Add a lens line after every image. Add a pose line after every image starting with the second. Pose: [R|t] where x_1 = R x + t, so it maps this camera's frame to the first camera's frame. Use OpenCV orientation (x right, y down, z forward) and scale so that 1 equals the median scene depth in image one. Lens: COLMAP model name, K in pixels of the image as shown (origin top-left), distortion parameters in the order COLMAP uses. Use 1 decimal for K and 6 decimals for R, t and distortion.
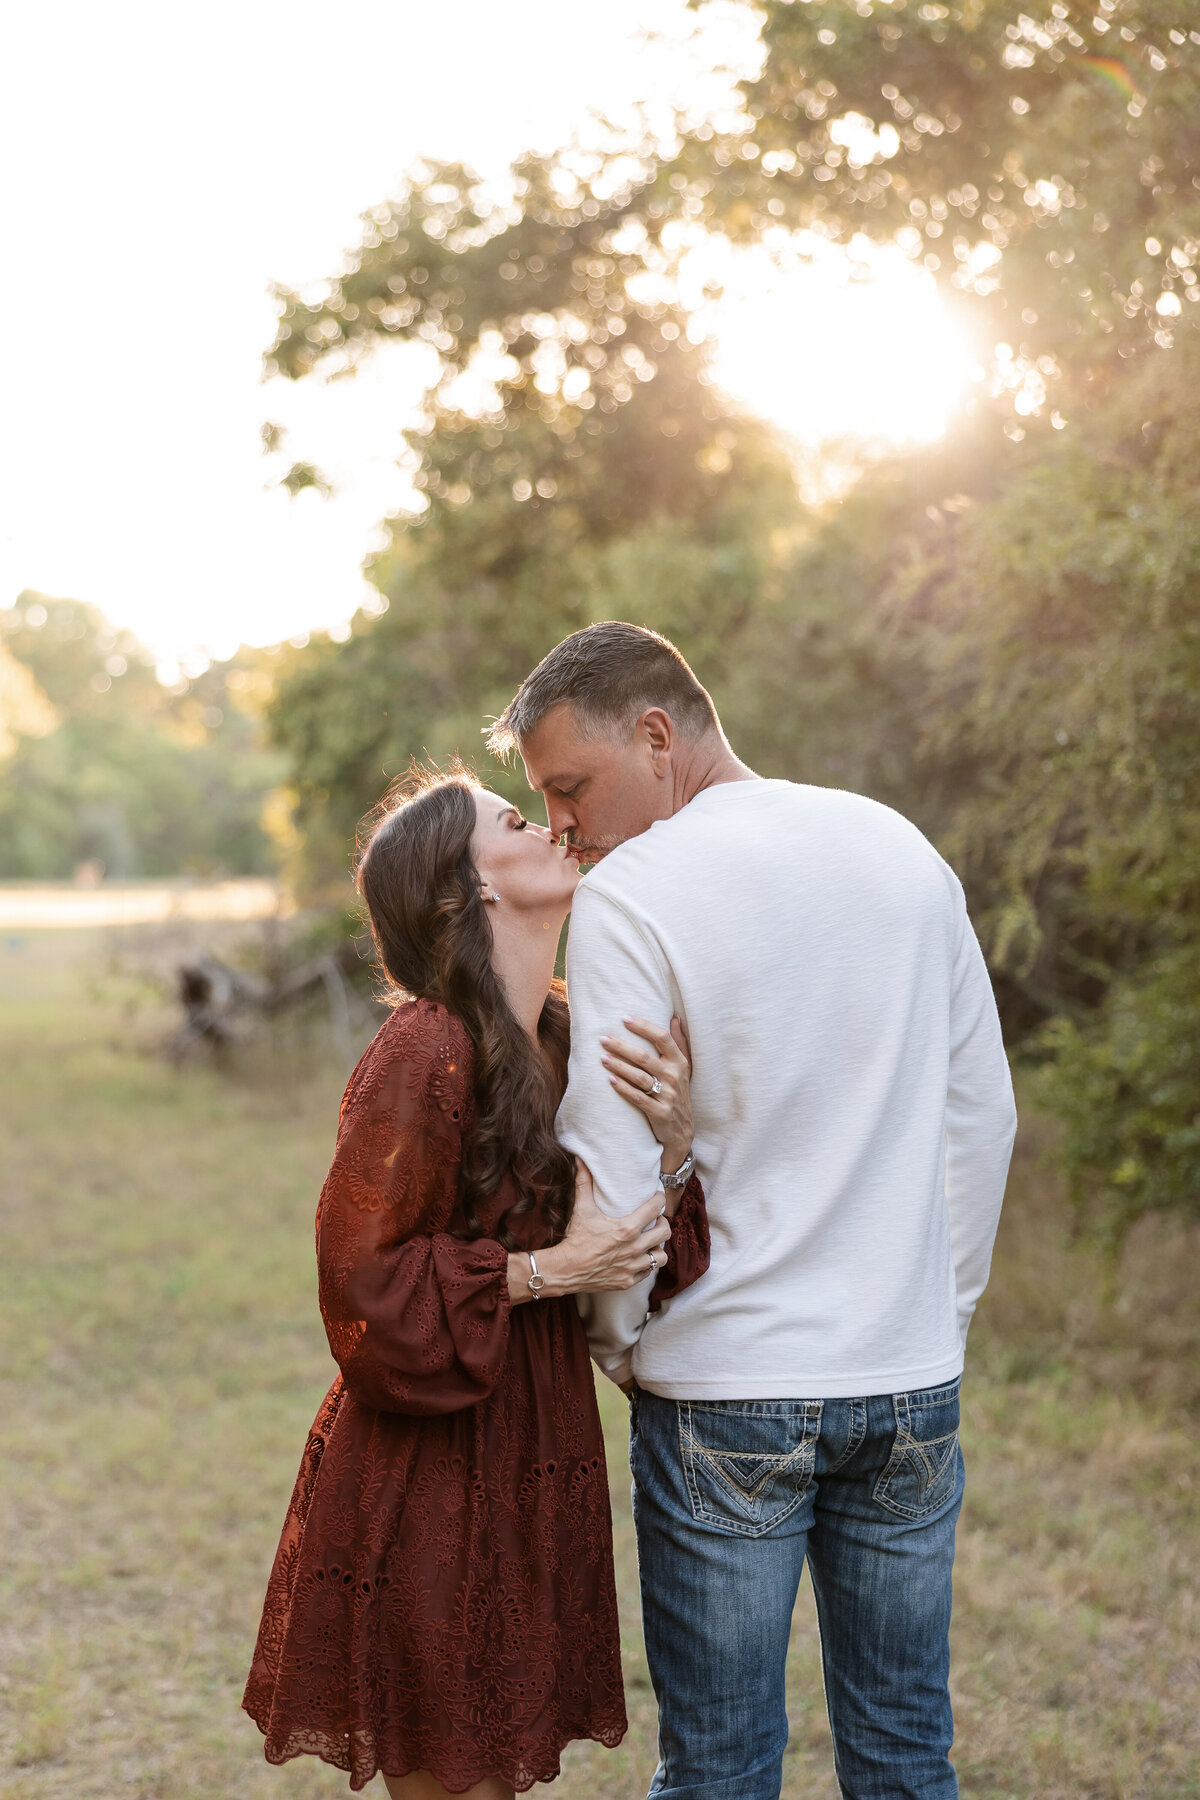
lens RADIAL K [[3090.0, 0, 494.4], [0, 3090.0, 864.0], [0, 0, 1]] dist [0.178853, 0.050306]
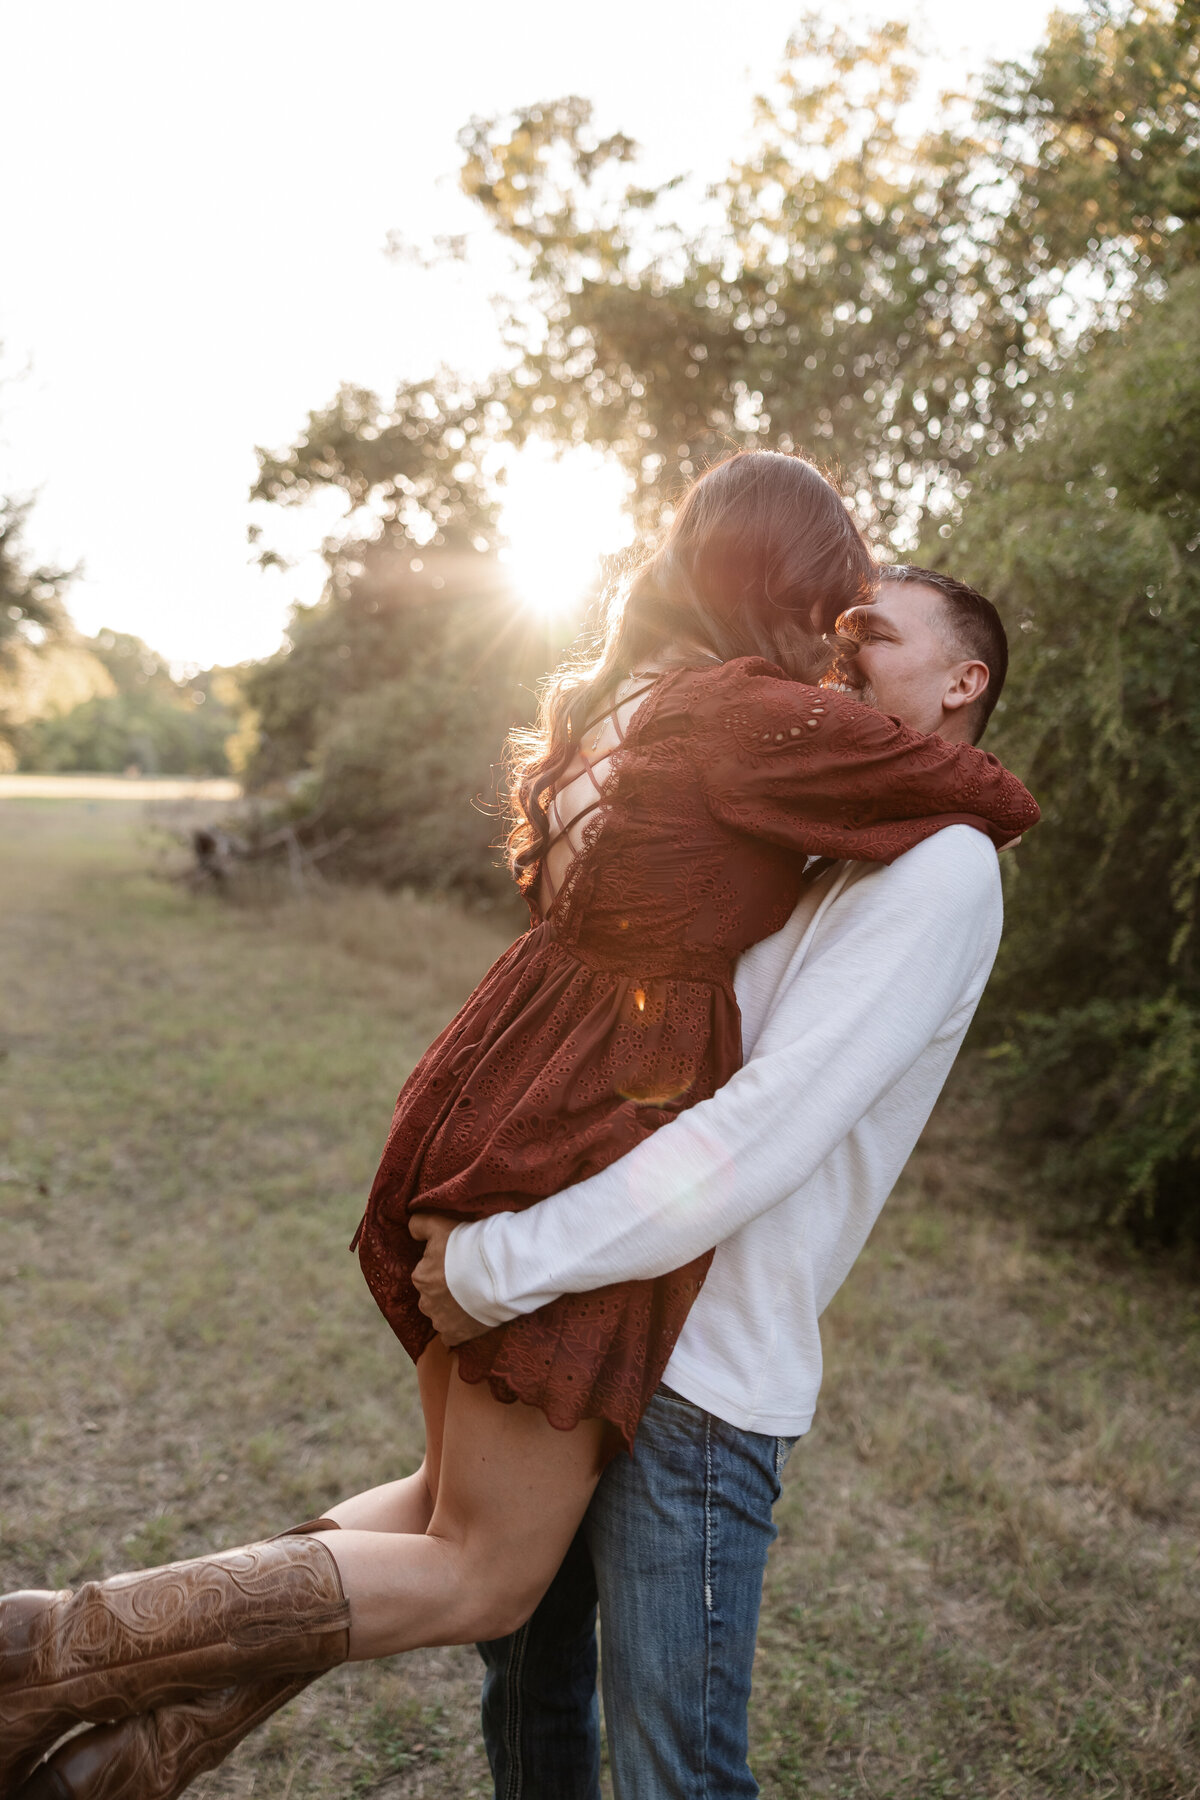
lens RADIAL K [[1347.1, 0, 598.7], [0, 1347.1, 884.0], [0, 0, 1]] dist [-0.000685, 0.001141]
pose [[0.978063, 0.037351, 0.204935, -0.186937], [-0.052478, 0.996244, 0.068878, -0.000340], [-0.201593, -0.078122, 0.976349, 1.230865]]
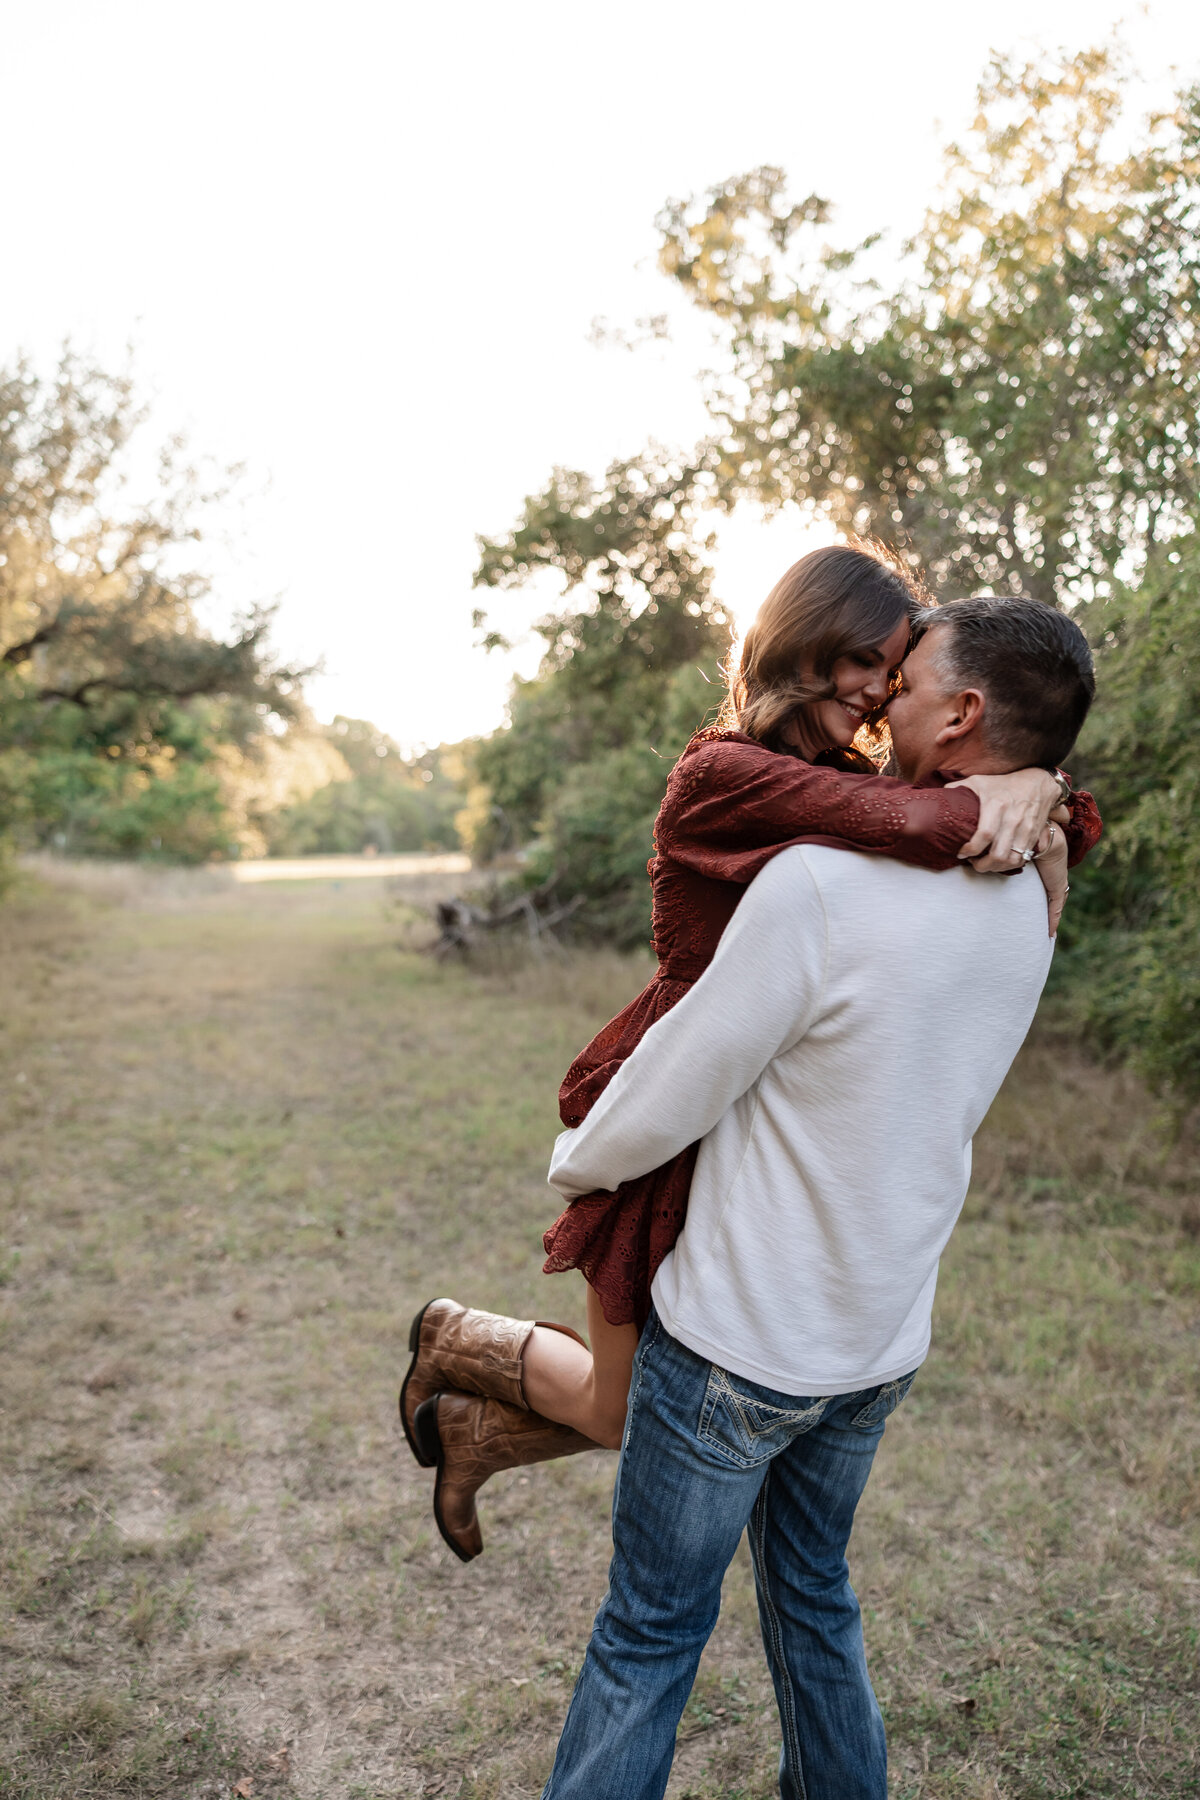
lens RADIAL K [[1354.6, 0, 595.0], [0, 1354.6, 903.6], [0, 0, 1]] dist [0.000554, -0.001978]
pose [[0.999252, -0.004606, 0.038405, -0.217118], [0.002931, 0.999046, 0.043575, -0.001615], [-0.038569, -0.043430, 0.998312, 1.142872]]
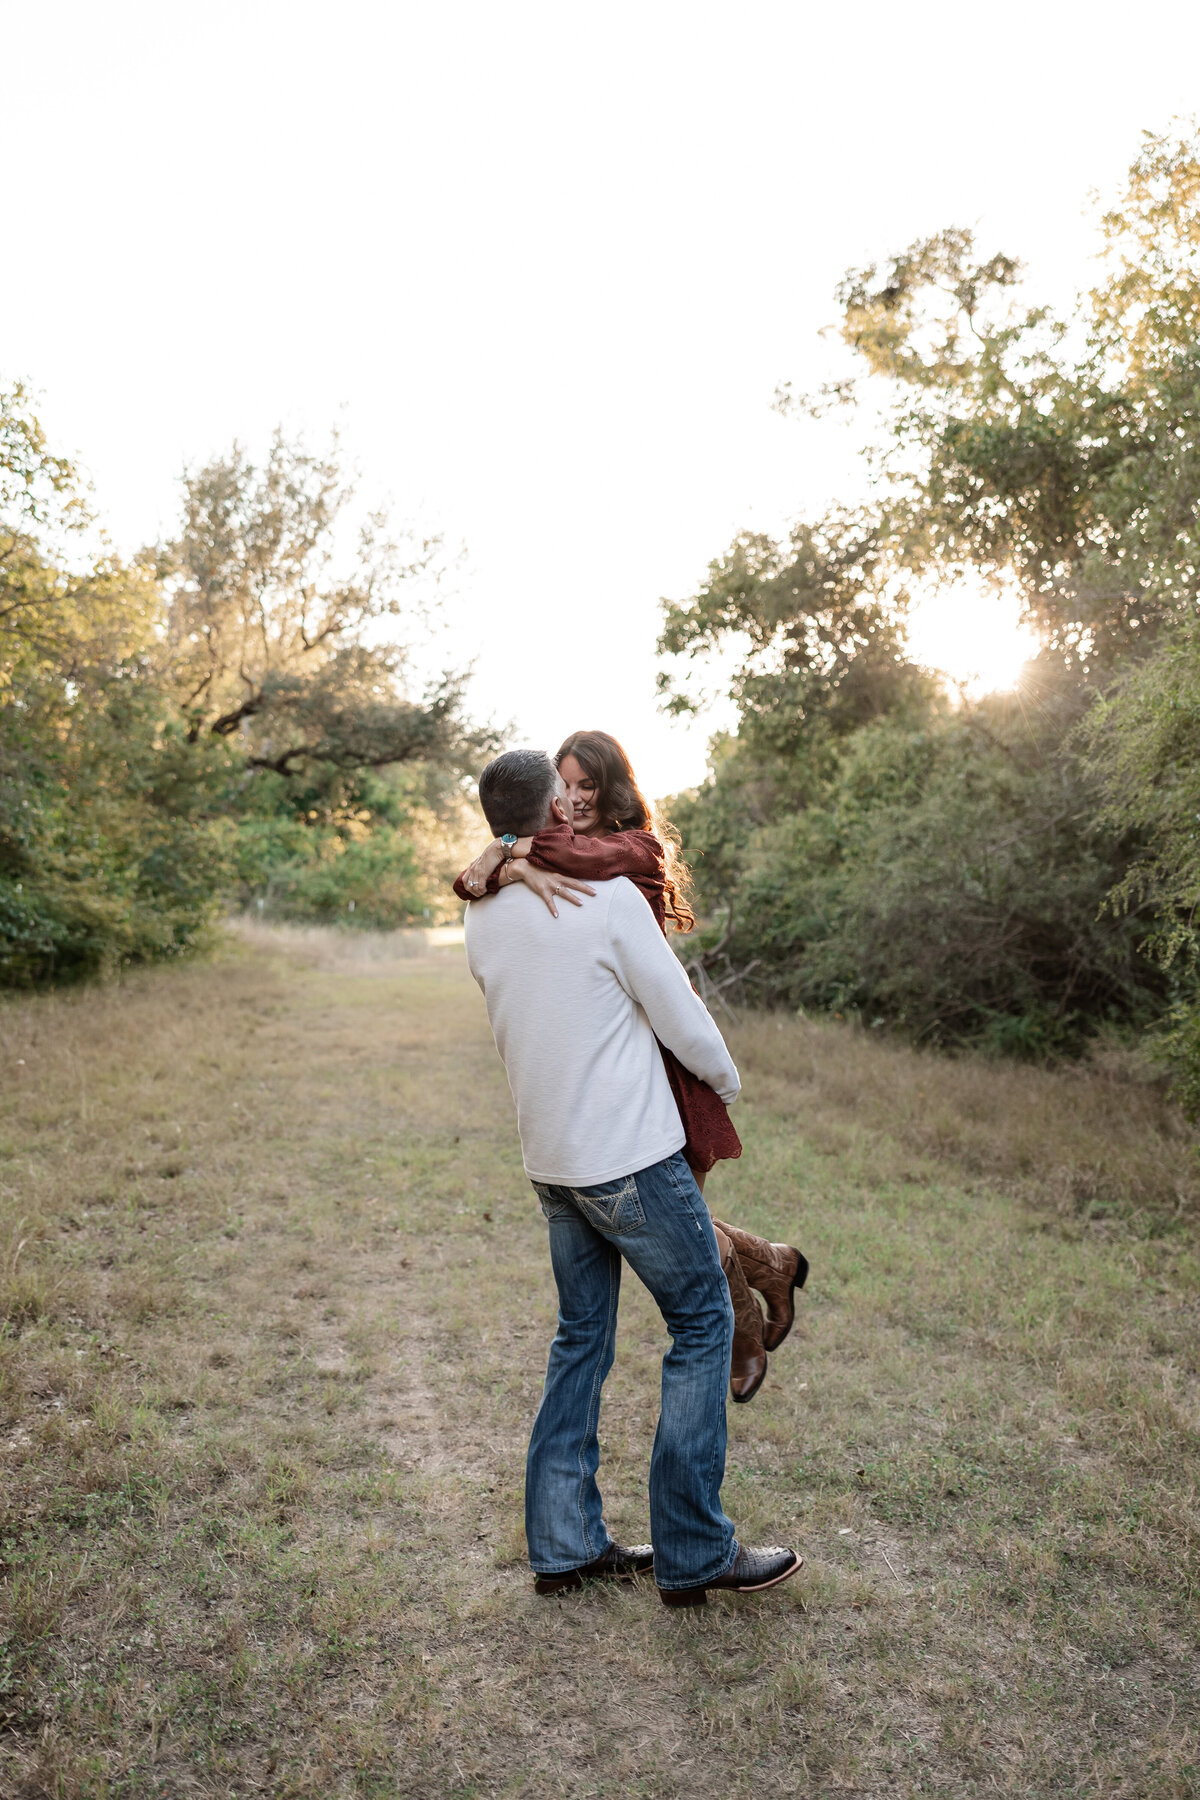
lens RADIAL K [[1505.1, 0, 595.5], [0, 1505.1, 895.6], [0, 0, 1]] dist [-0.012828, -0.000286]
pose [[0.993497, -0.002998, -0.113821, -0.059815], [0.001820, 0.999944, -0.010455, 0.008937], [0.113846, 0.010180, 0.993446, 0.599494]]
